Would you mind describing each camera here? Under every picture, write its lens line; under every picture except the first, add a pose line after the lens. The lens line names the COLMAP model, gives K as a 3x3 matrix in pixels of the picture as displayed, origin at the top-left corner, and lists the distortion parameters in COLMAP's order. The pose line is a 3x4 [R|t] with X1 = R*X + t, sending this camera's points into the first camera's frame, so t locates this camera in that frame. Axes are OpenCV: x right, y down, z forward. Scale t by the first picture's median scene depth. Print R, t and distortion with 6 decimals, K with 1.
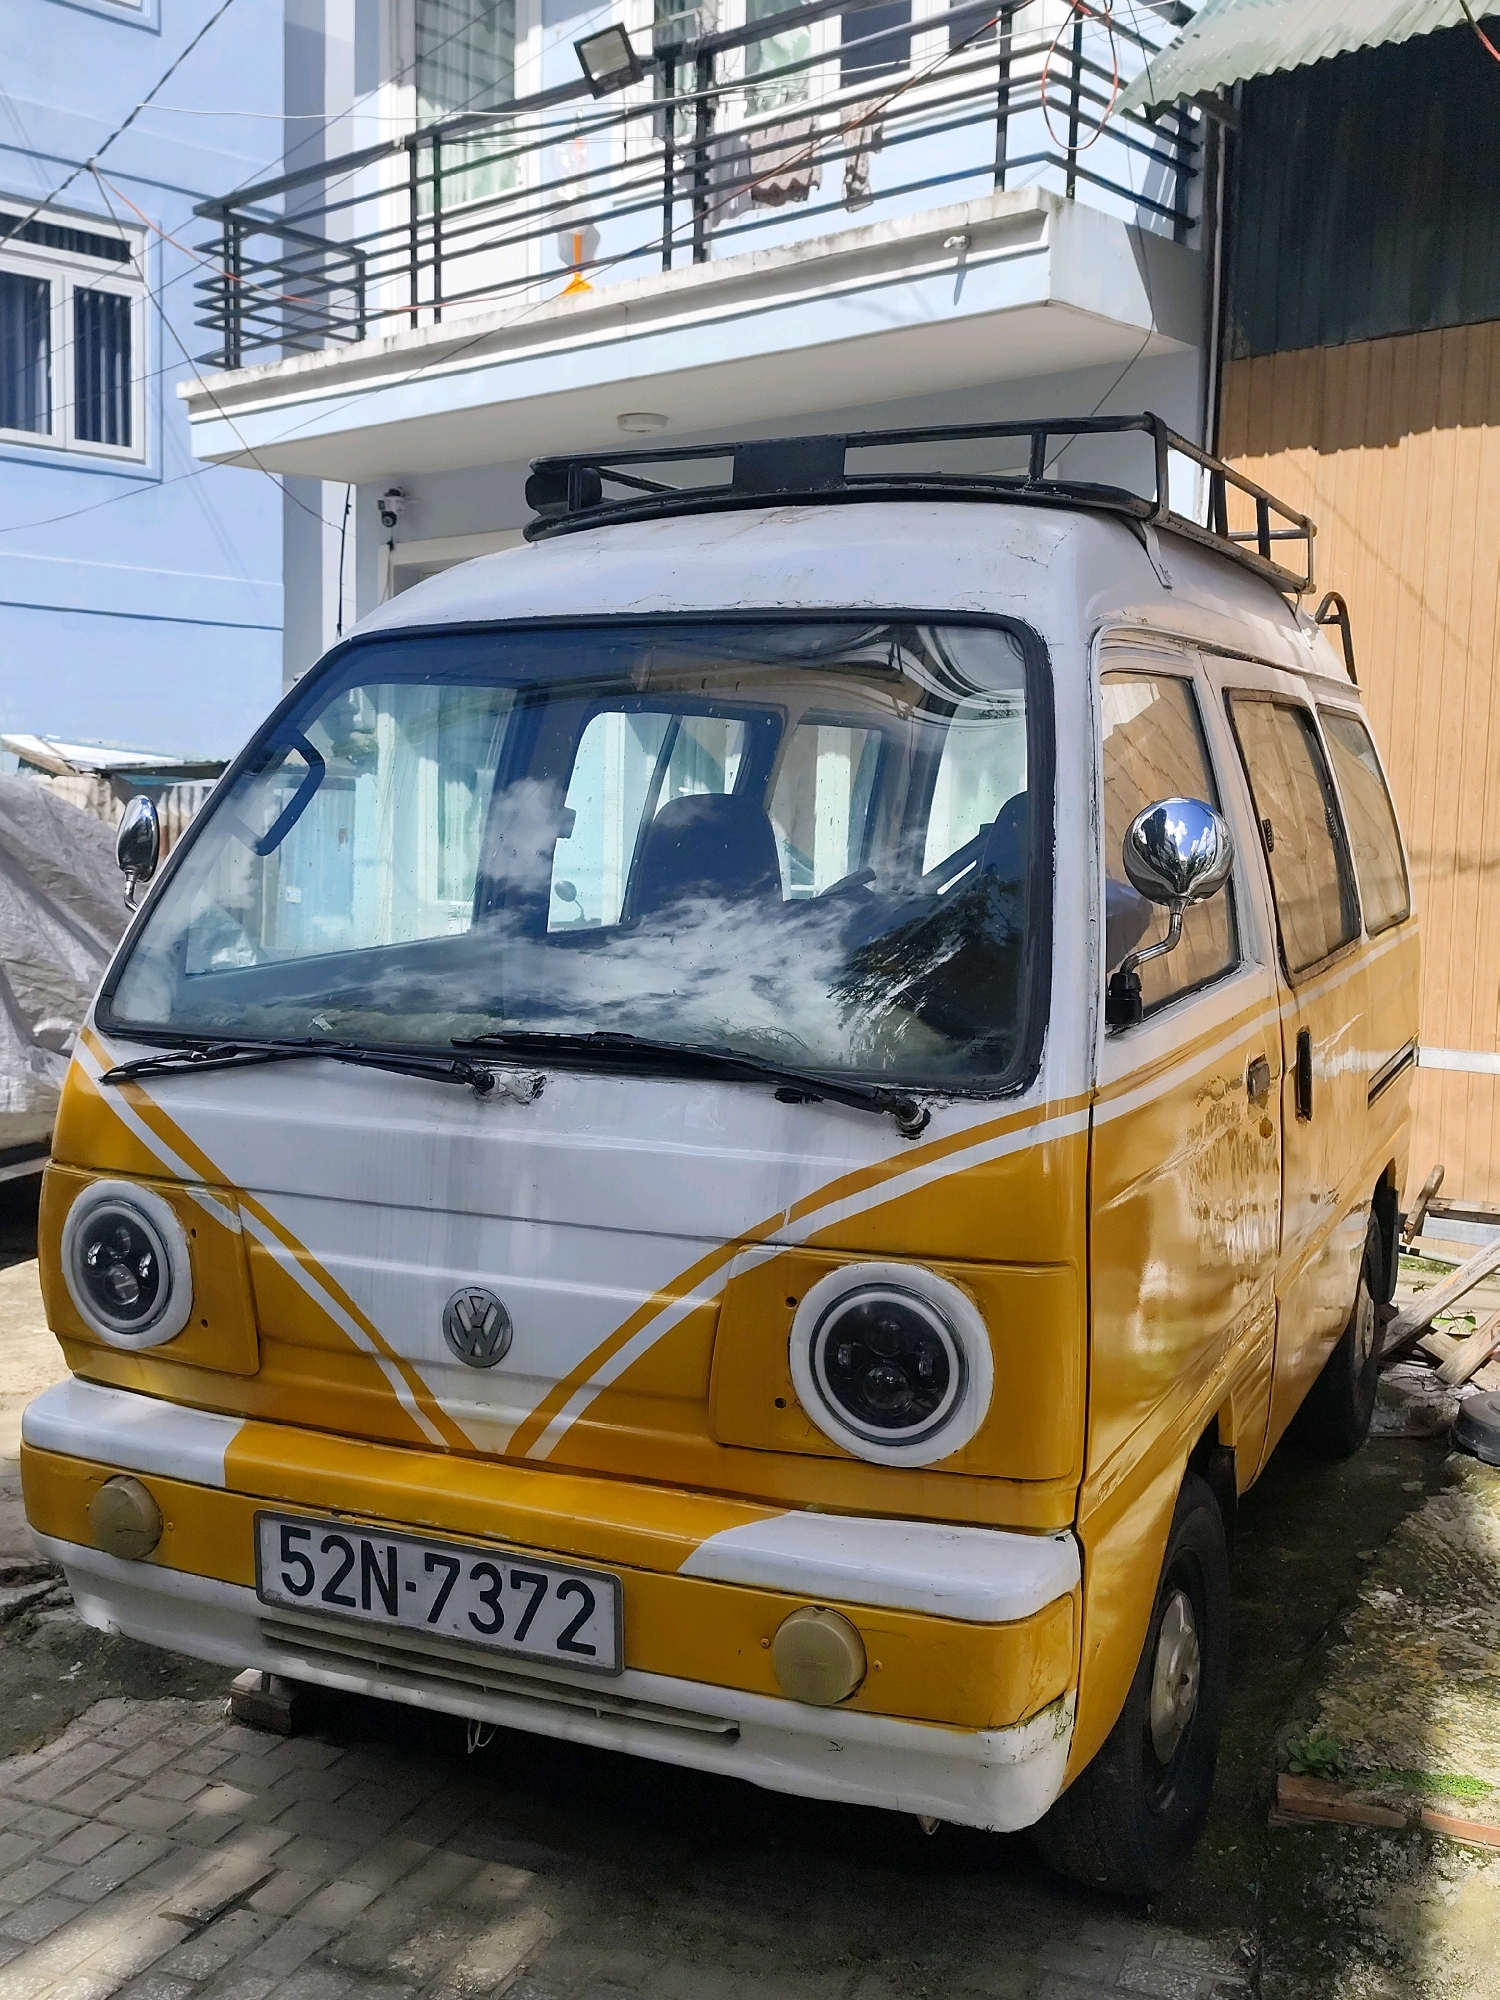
lens RADIAL K [[1990.2, 0, 750.0], [0, 1990.2, 1000.0], [0, 0, 1]] dist [0.004717, -0.016901]
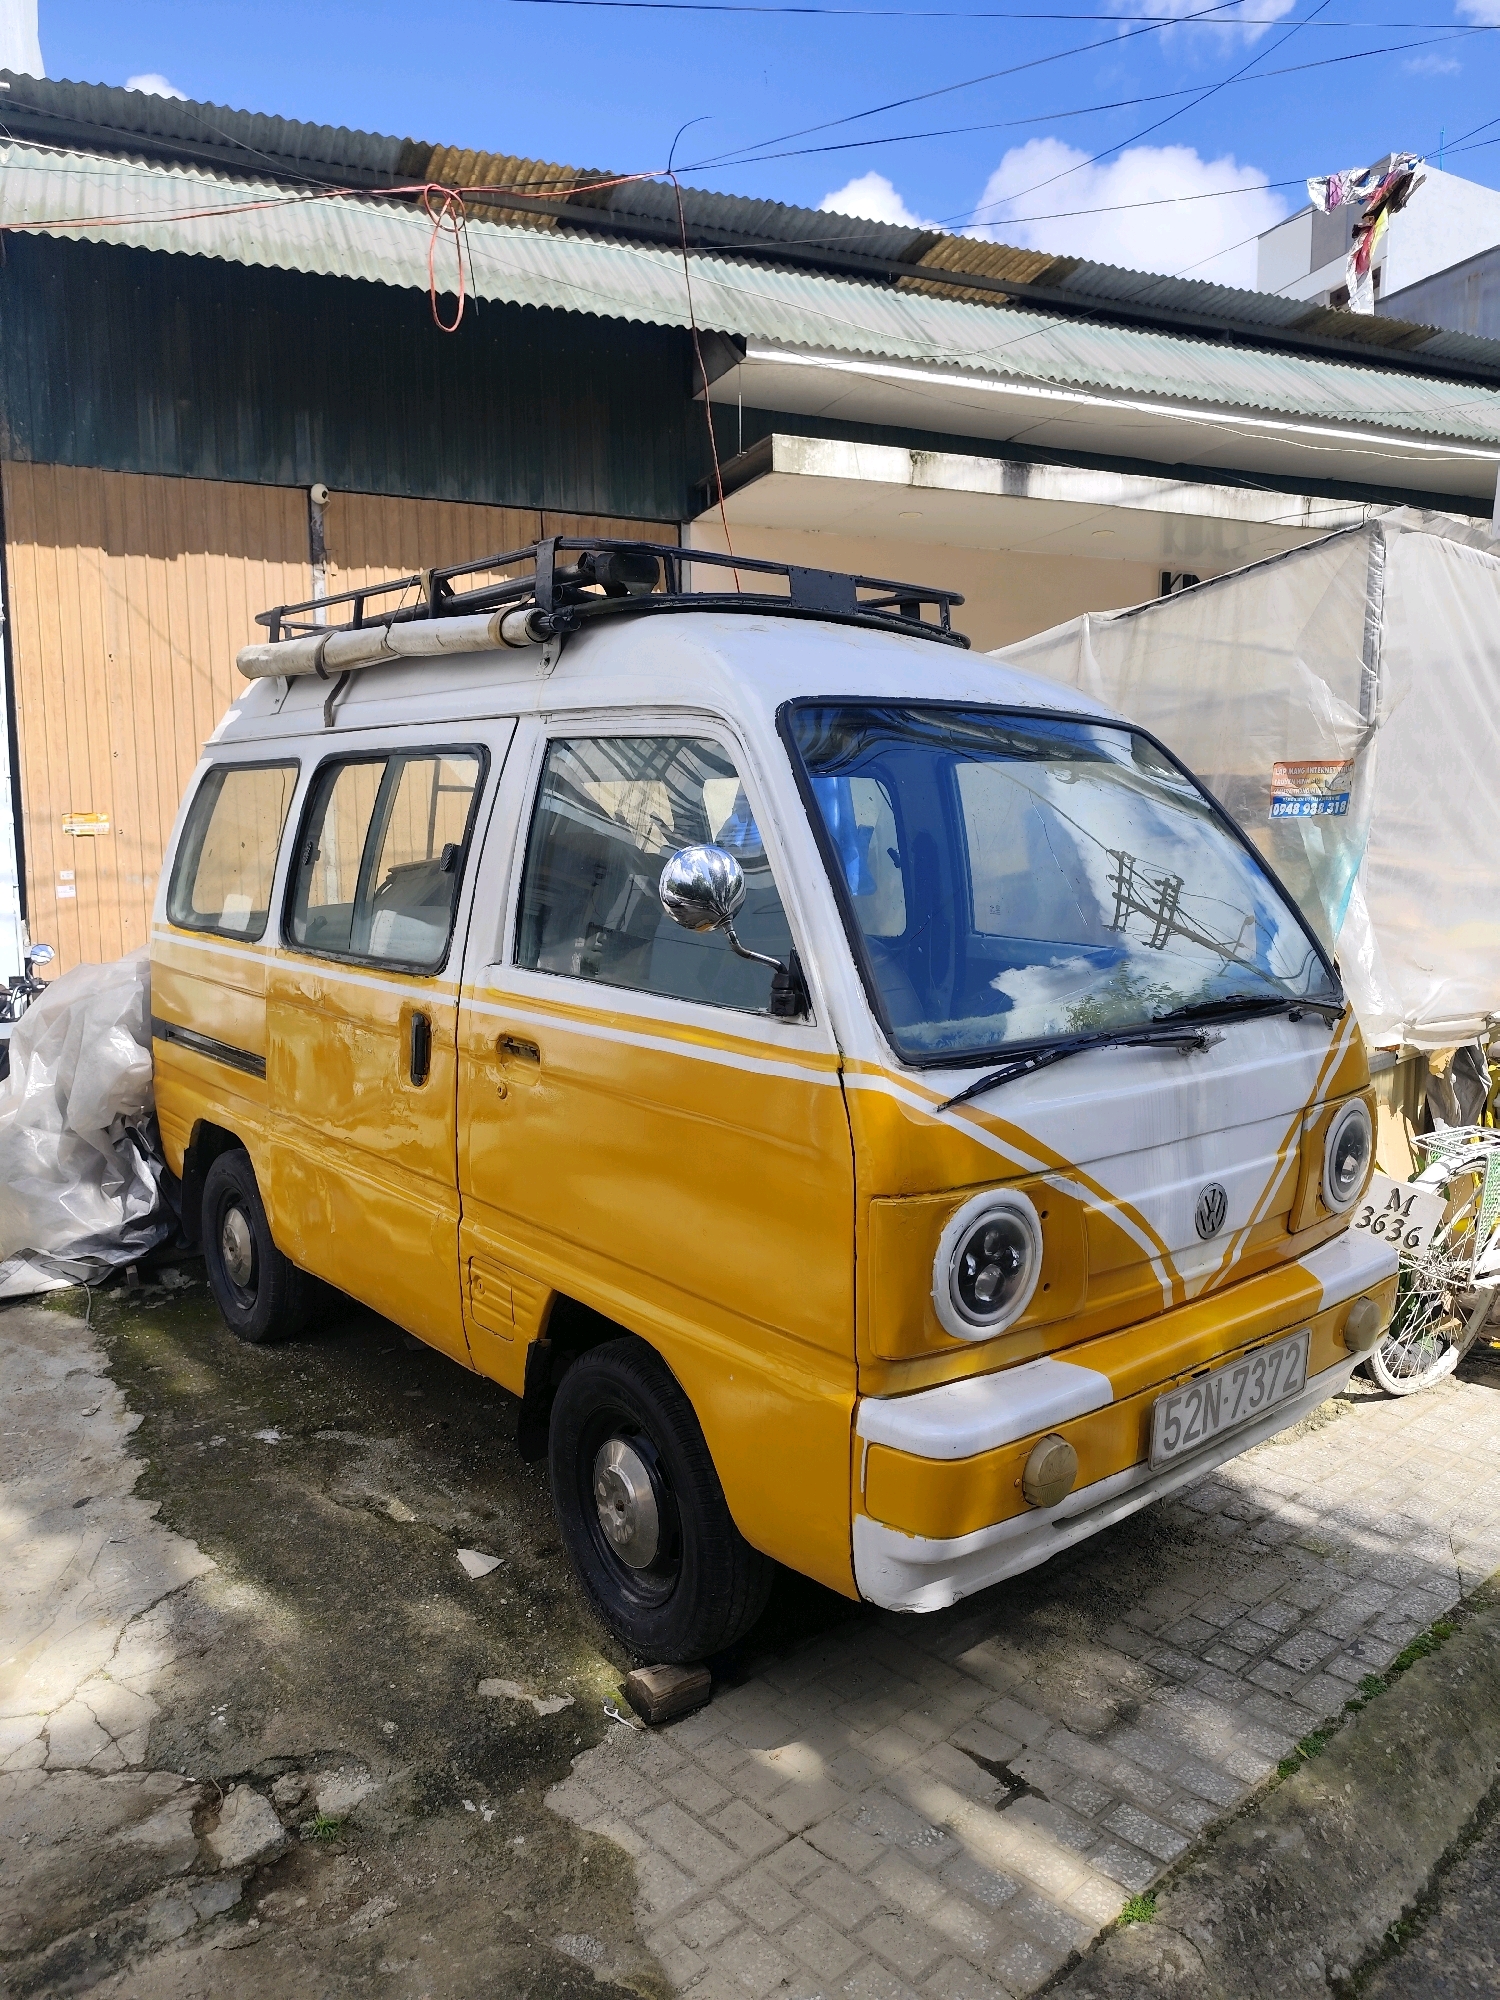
lens RADIAL K [[1356.0, 0, 750.7], [0, 1356.0, 1016.0], [0, 0, 1]] dist [0.003180, -0.000238]
pose [[0.431471, -0.123993, 0.893565, -1.112493], [0.087053, 0.991610, 0.095563, -0.095141], [-0.897917, 0.036554, 0.438644, 0.846624]]
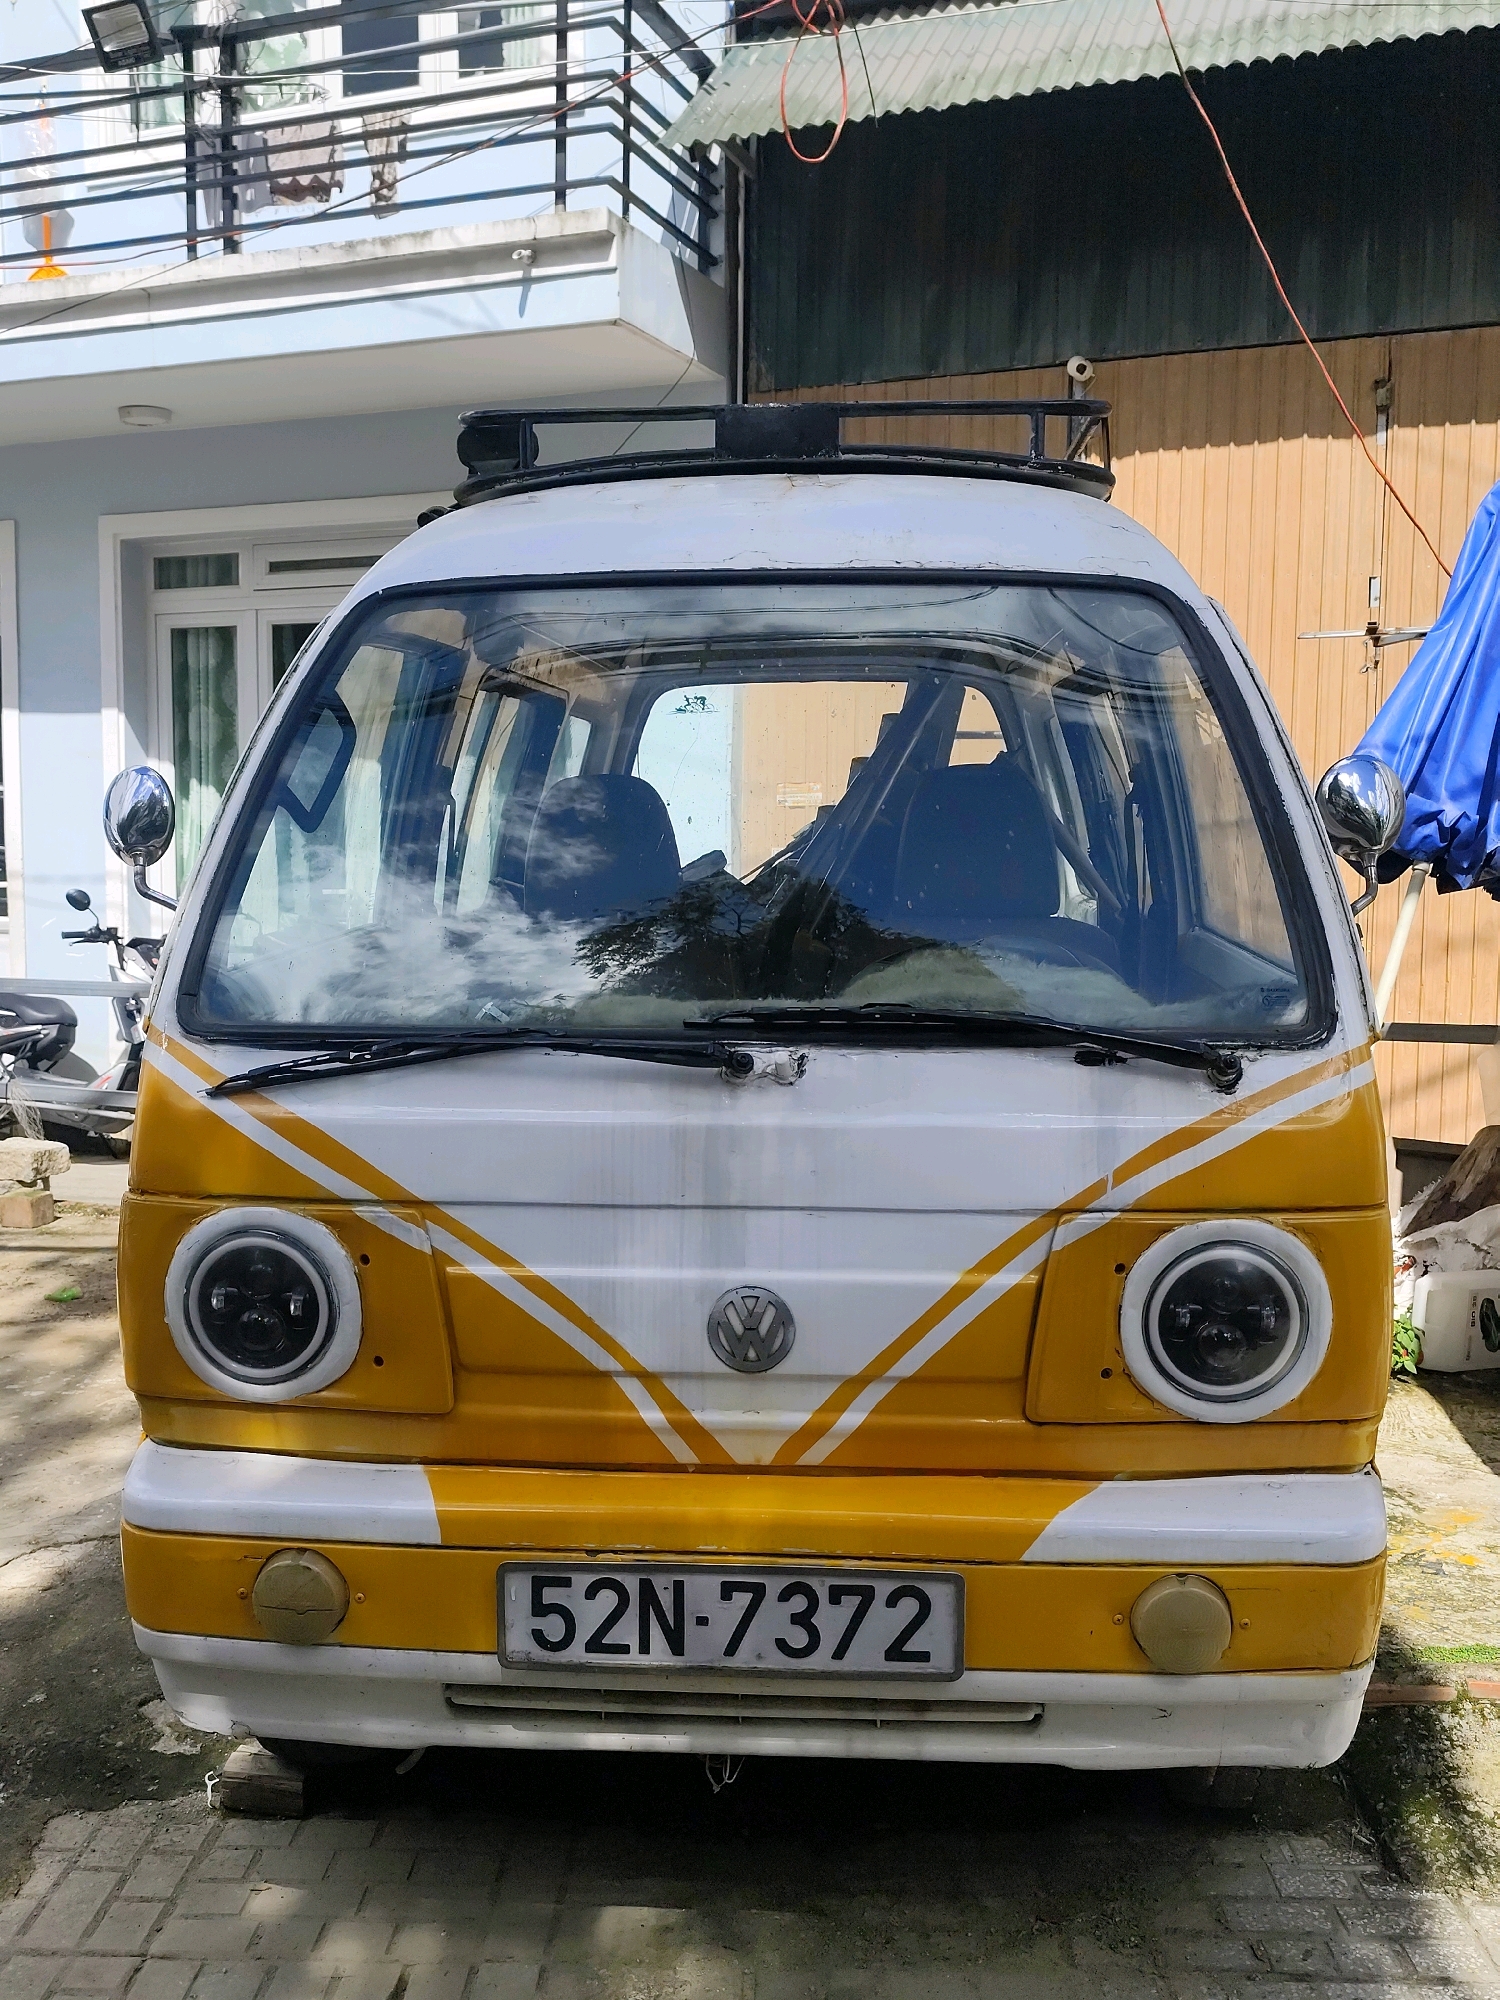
lens RADIAL K [[1850.5, 0, 745.8], [0, 1850.5, 1017.9], [0, 0, 1]] dist [0.010041, -0.018615]
pose [[0.937113, -0.045130, 0.346096, -0.420672], [0.042226, 0.998981, 0.015930, 0.006224], [-0.346462, -0.000314, 0.938064, 0.193147]]
